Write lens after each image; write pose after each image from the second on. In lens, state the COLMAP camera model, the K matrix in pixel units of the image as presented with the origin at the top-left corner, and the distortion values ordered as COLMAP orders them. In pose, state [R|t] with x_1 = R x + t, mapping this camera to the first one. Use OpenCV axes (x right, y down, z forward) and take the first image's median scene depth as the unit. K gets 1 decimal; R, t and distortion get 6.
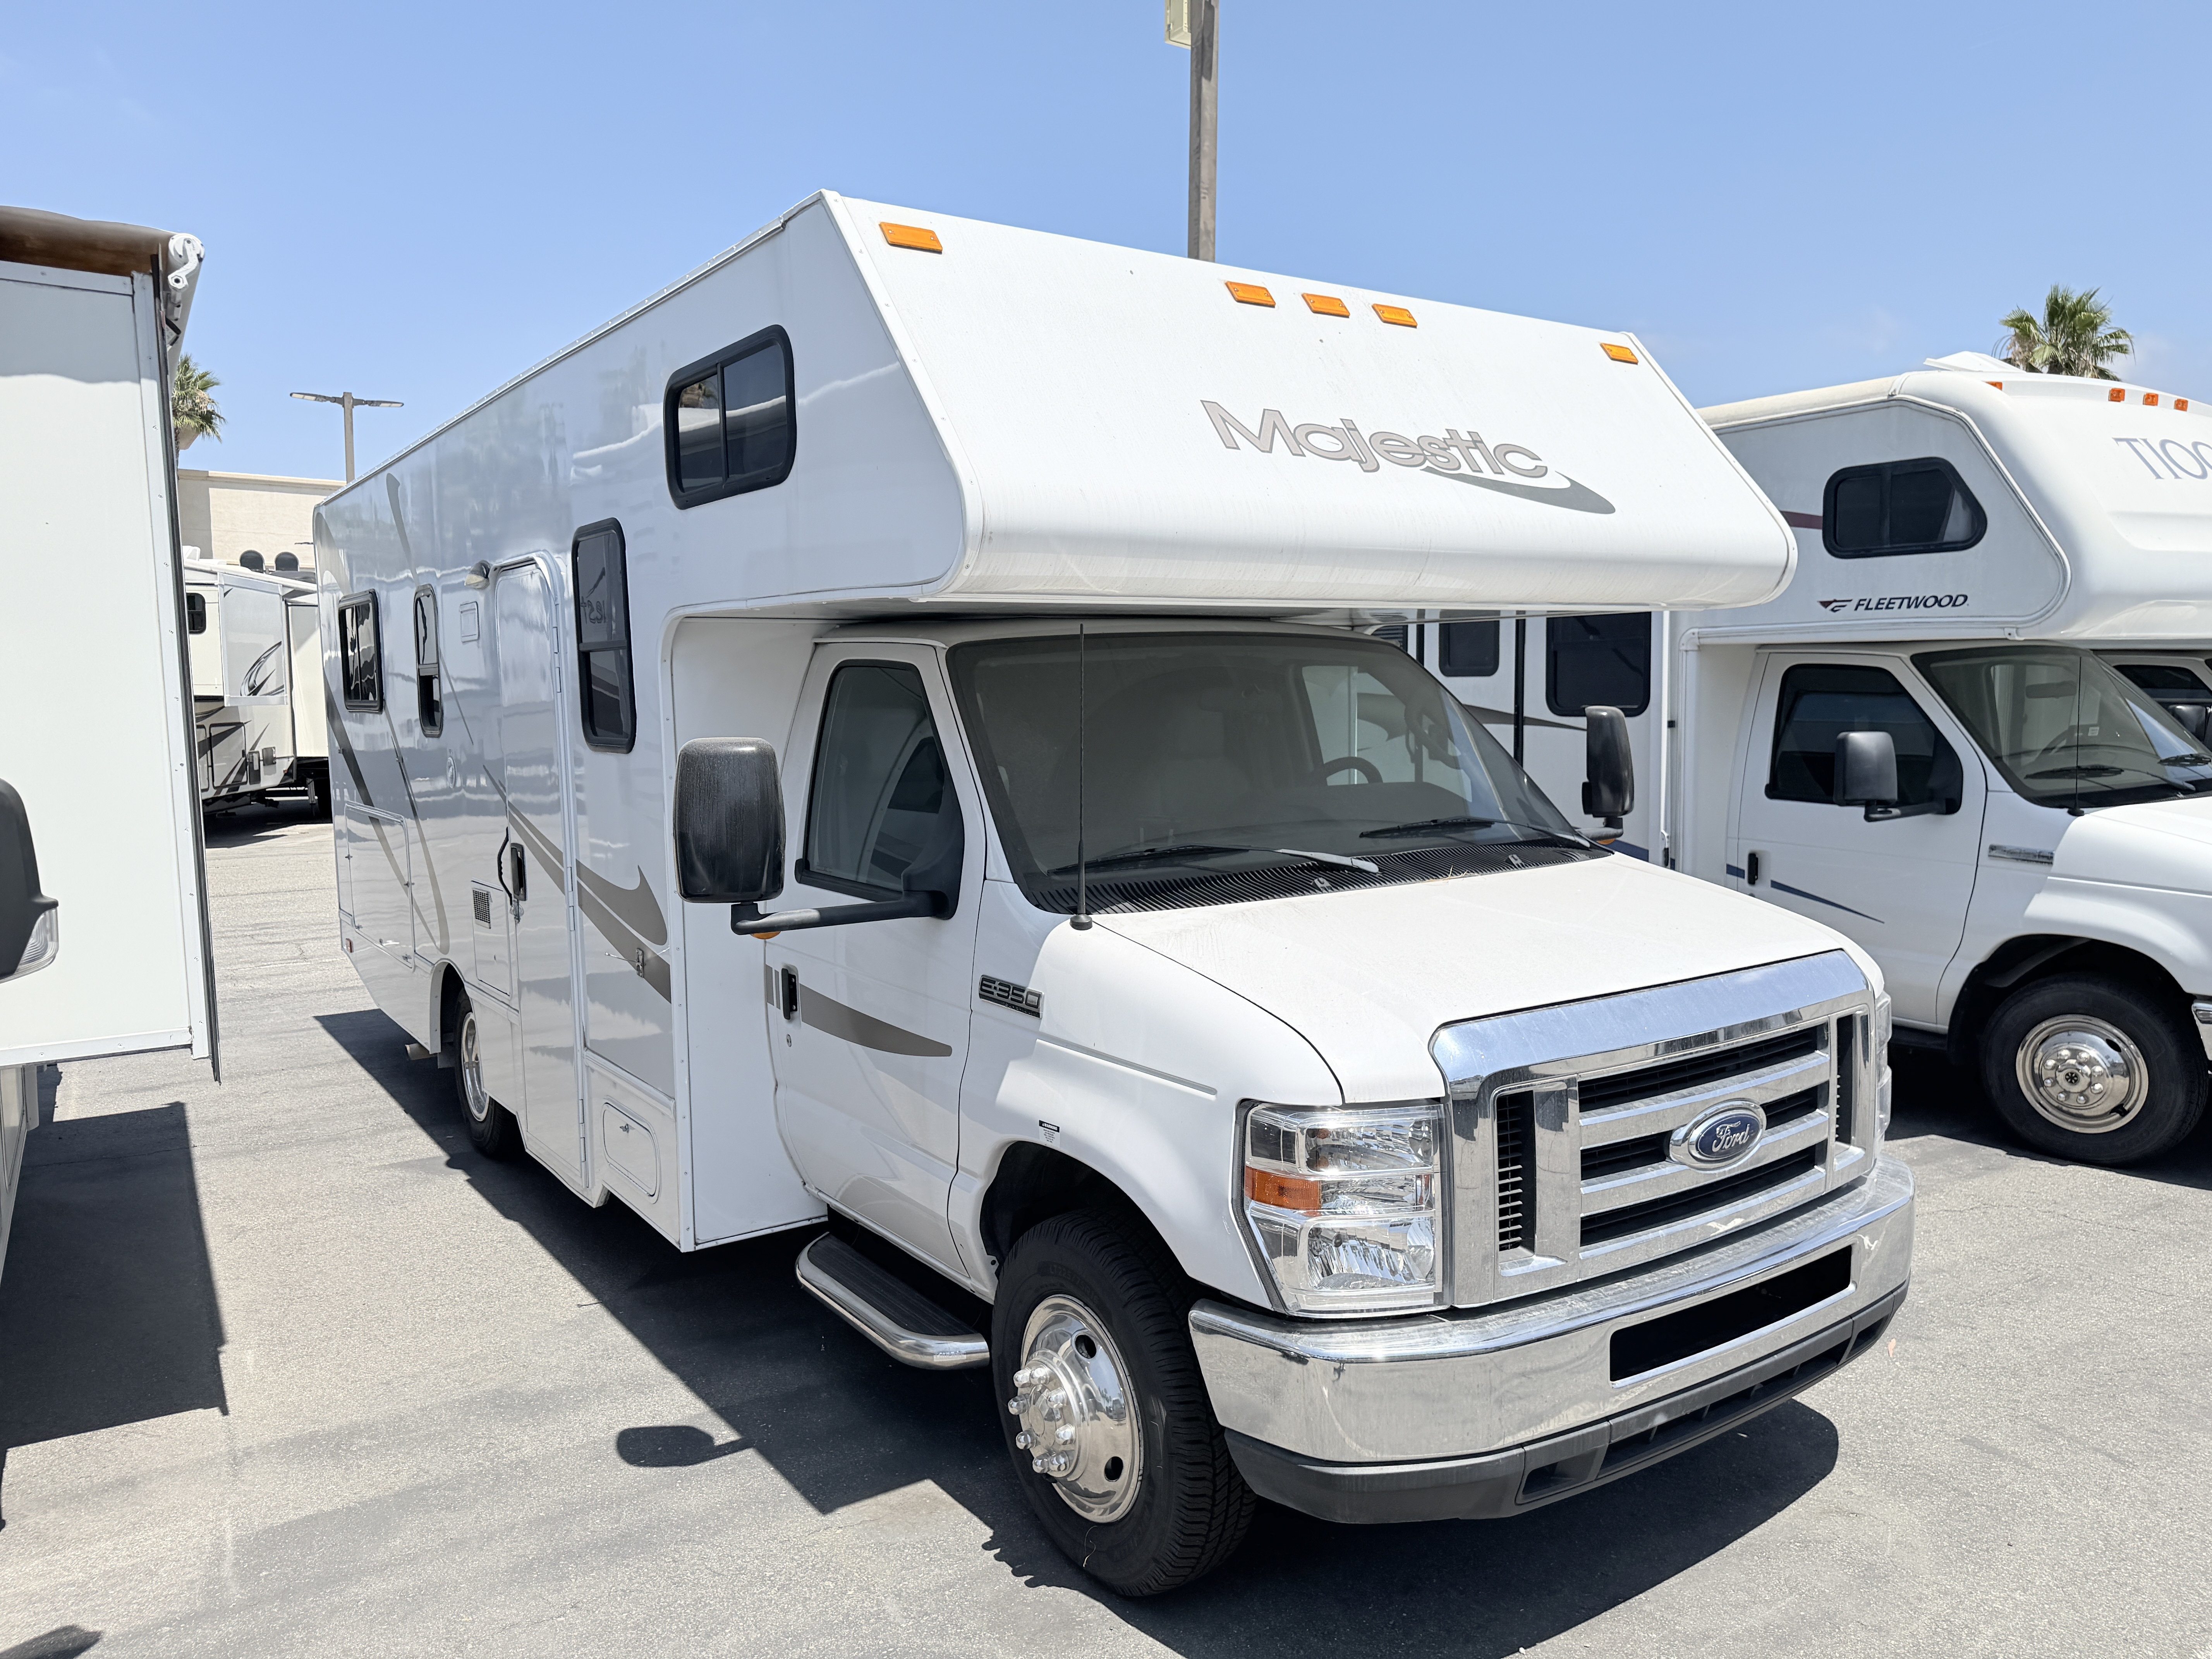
lens RADIAL K [[1565.1, 0, 1106.0], [0, 1565.1, 829.5], [0, 0, 1]] dist [0.015290, 0.000974]
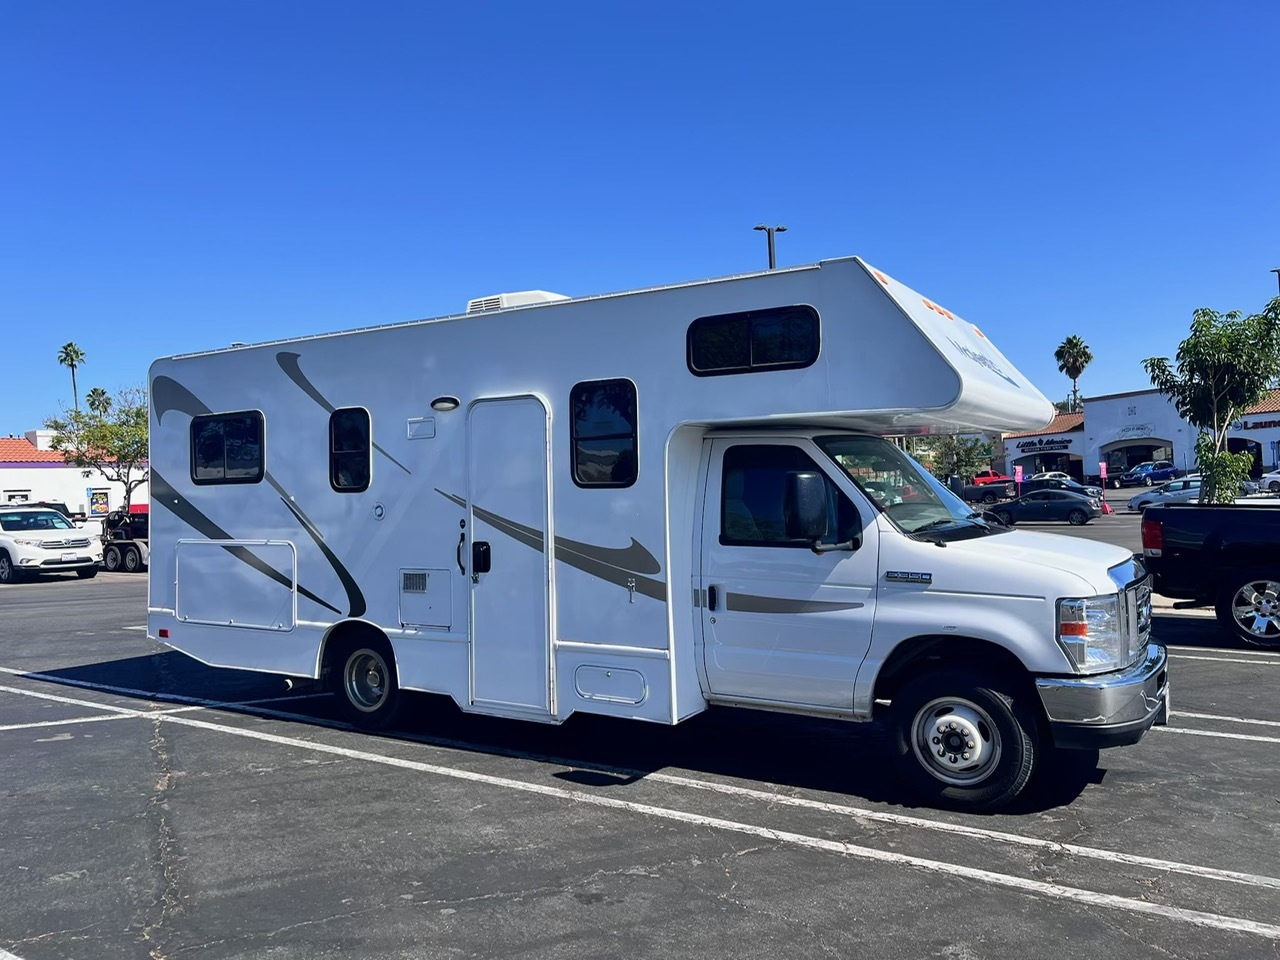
lens RADIAL K [[983.0, 0, 622.9], [0, 983.0, 485.9], [0, 0, 1]] dist [-0.011366, -0.000795]
pose [[0.927299, 0.005954, 0.374274, -1.110362], [0.033979, 0.994406, -0.100006, 0.108413], [-0.372776, 0.105453, 0.921910, -0.278521]]
